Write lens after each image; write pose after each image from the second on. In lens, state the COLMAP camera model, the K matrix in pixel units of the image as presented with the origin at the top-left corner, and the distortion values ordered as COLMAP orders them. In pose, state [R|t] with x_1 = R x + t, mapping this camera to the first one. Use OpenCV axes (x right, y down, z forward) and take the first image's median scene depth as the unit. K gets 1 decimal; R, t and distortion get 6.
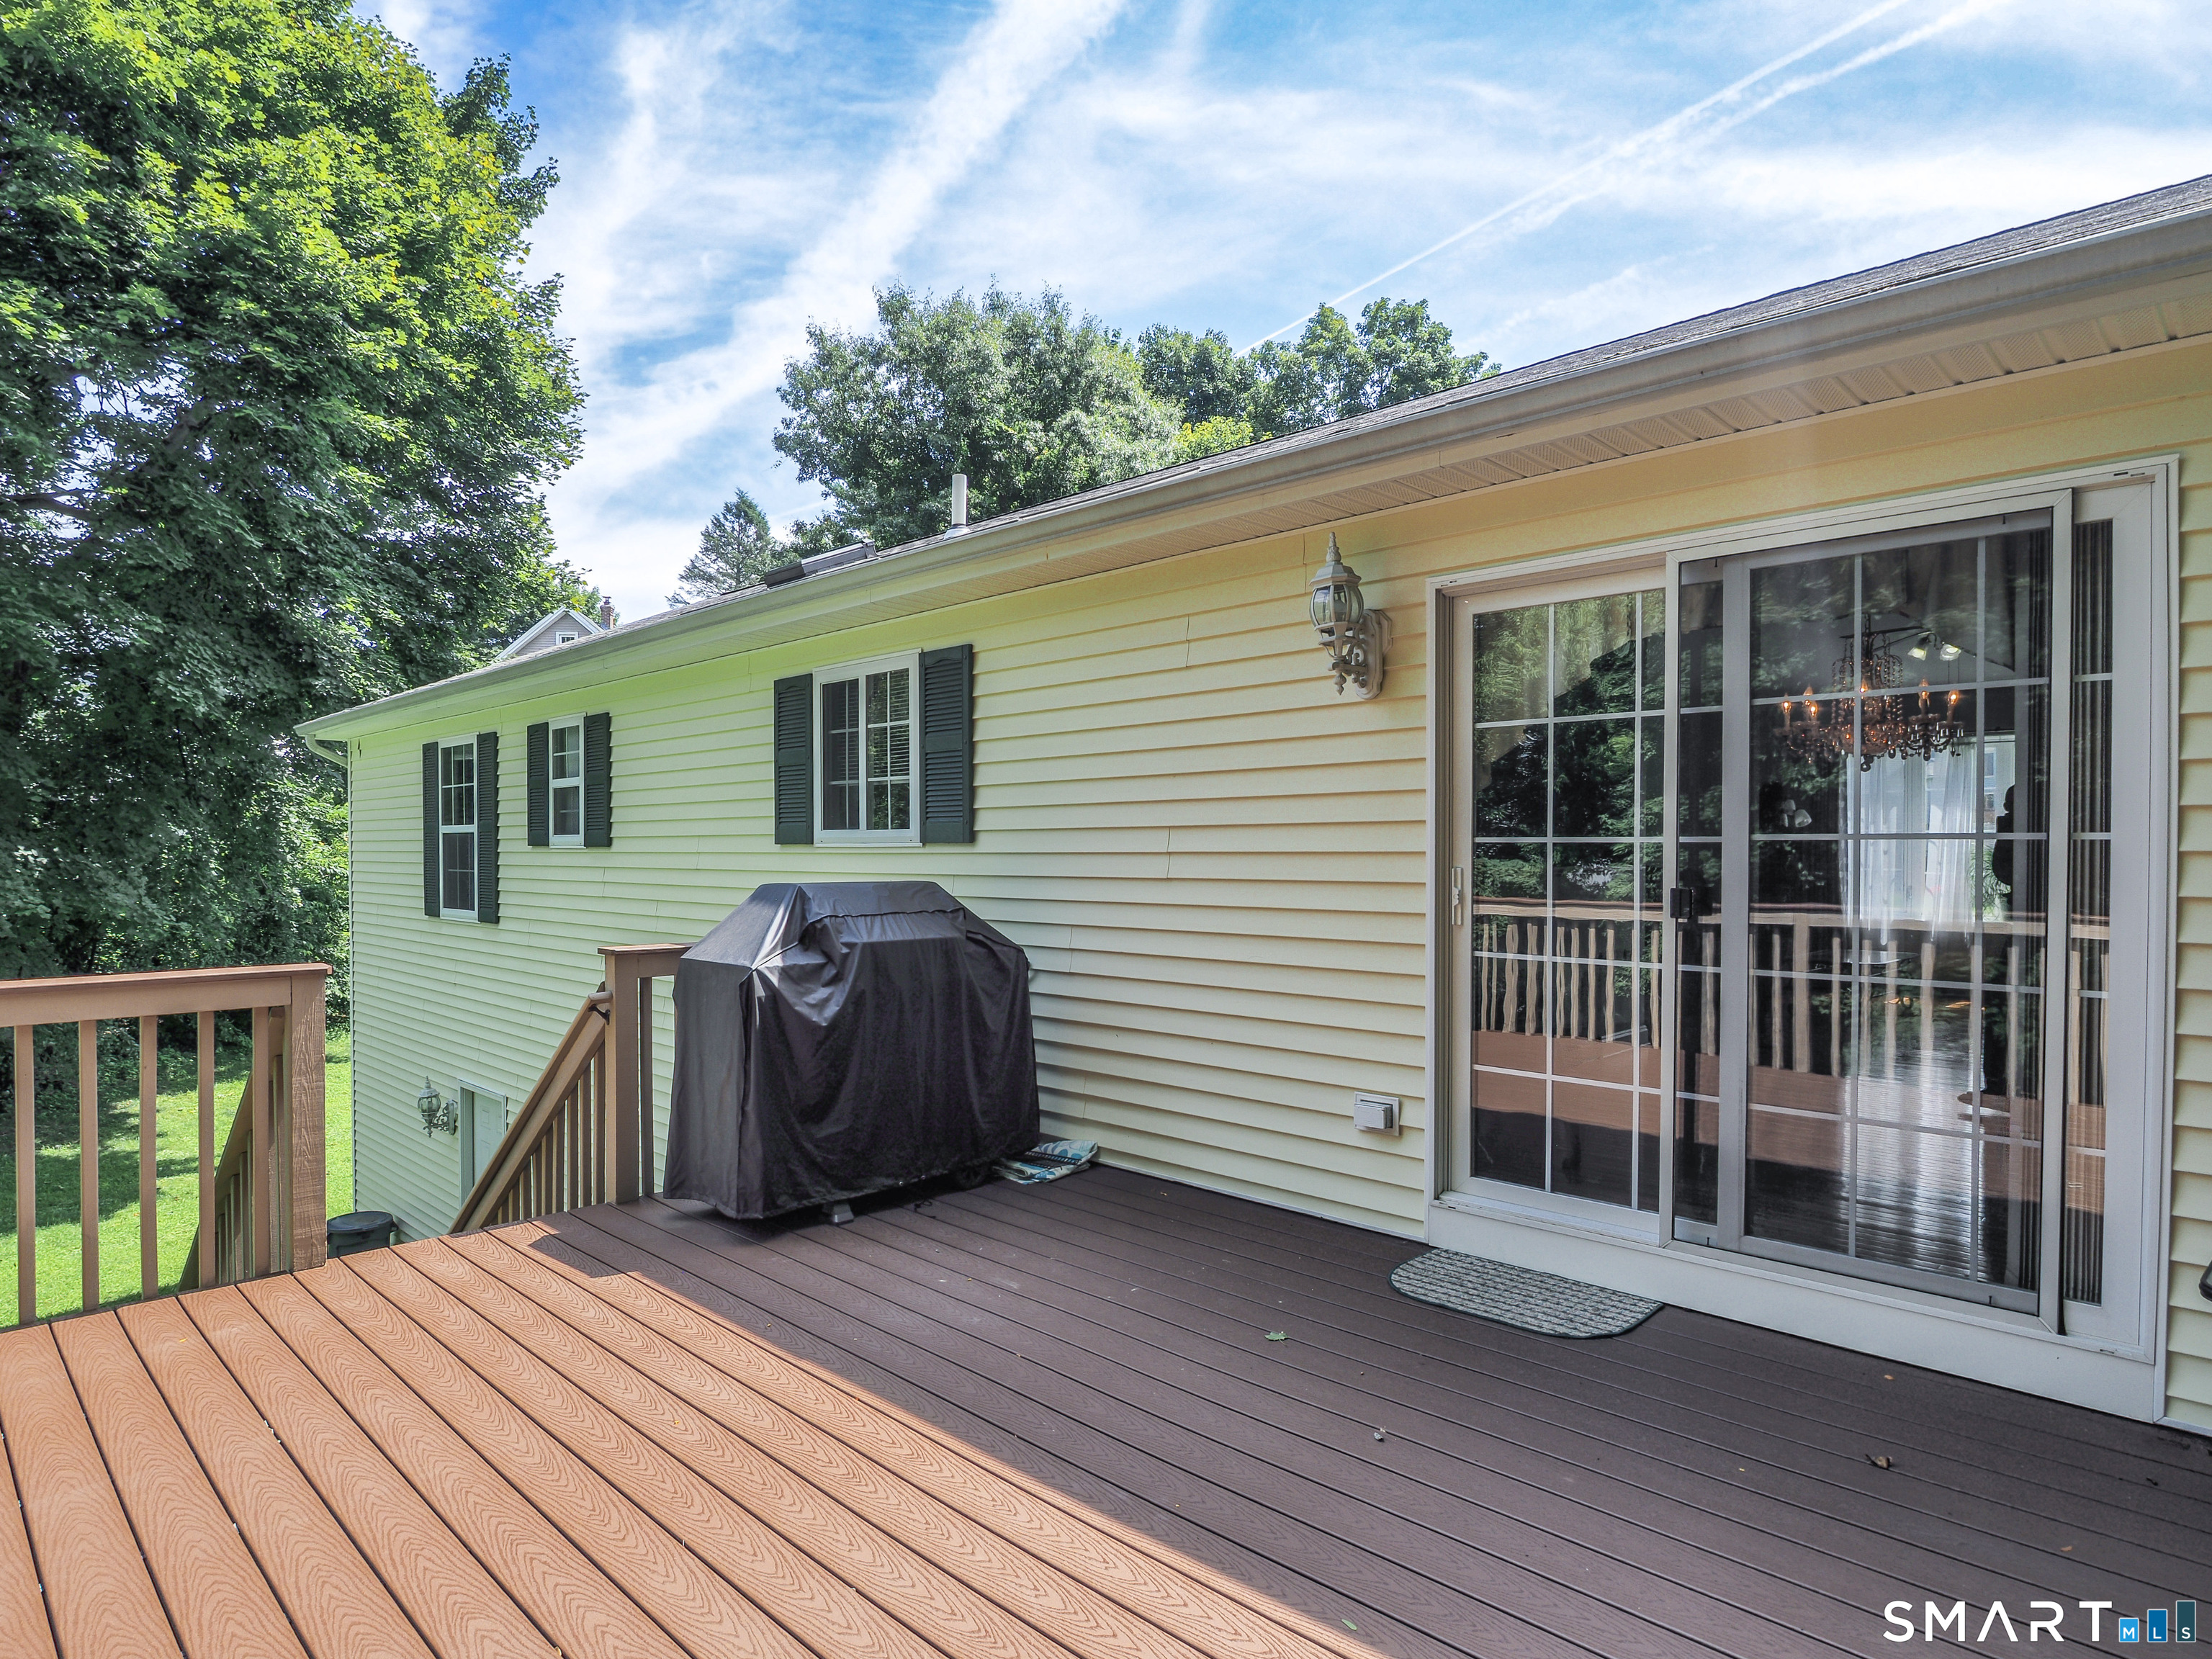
lens RADIAL K [[1241.6, 0, 1093.3], [0, 1241.6, 866.7], [0, 0, 1]] dist [-0.003630, -0.002277]
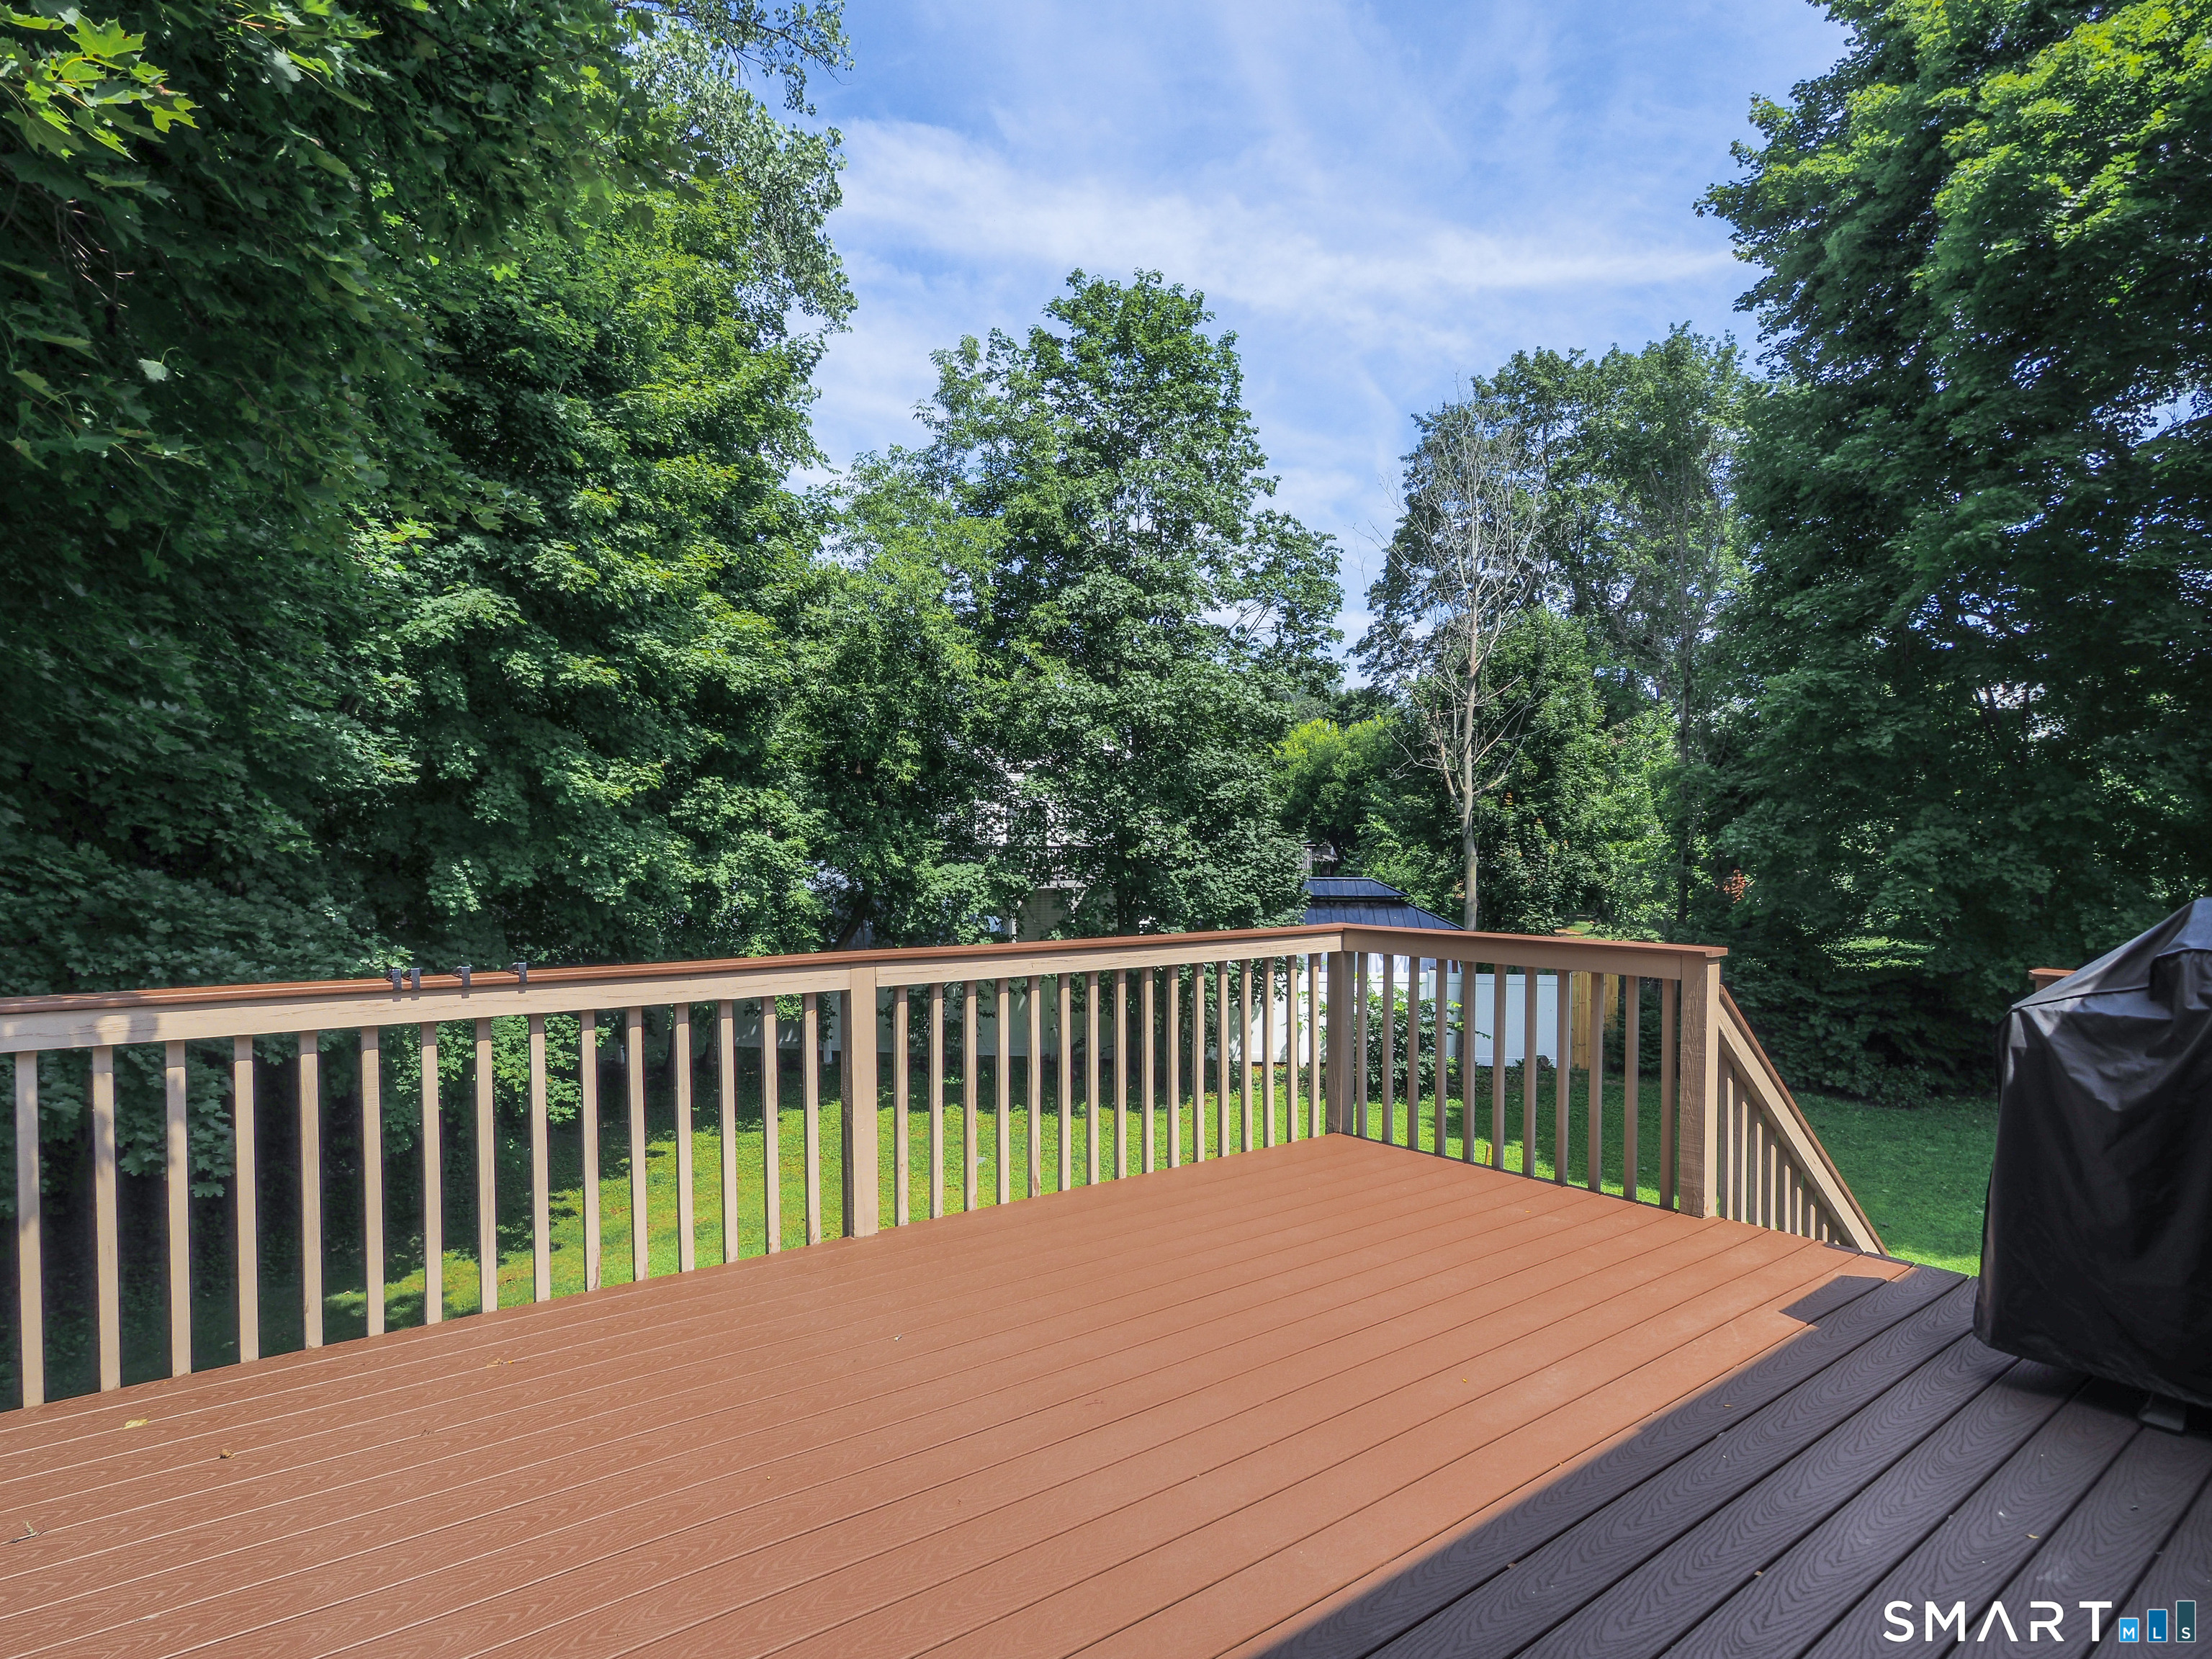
lens RADIAL K [[1241.6, 0, 1093.3], [0, 1241.6, 866.7], [0, 0, 1]] dist [-0.003630, -0.002277]
pose [[-0.123416, 0.011981, -0.992283, 0.122174], [-0.017319, 0.999749, 0.014226, -0.000445], [0.992204, 0.018941, -0.123178, 0.130509]]
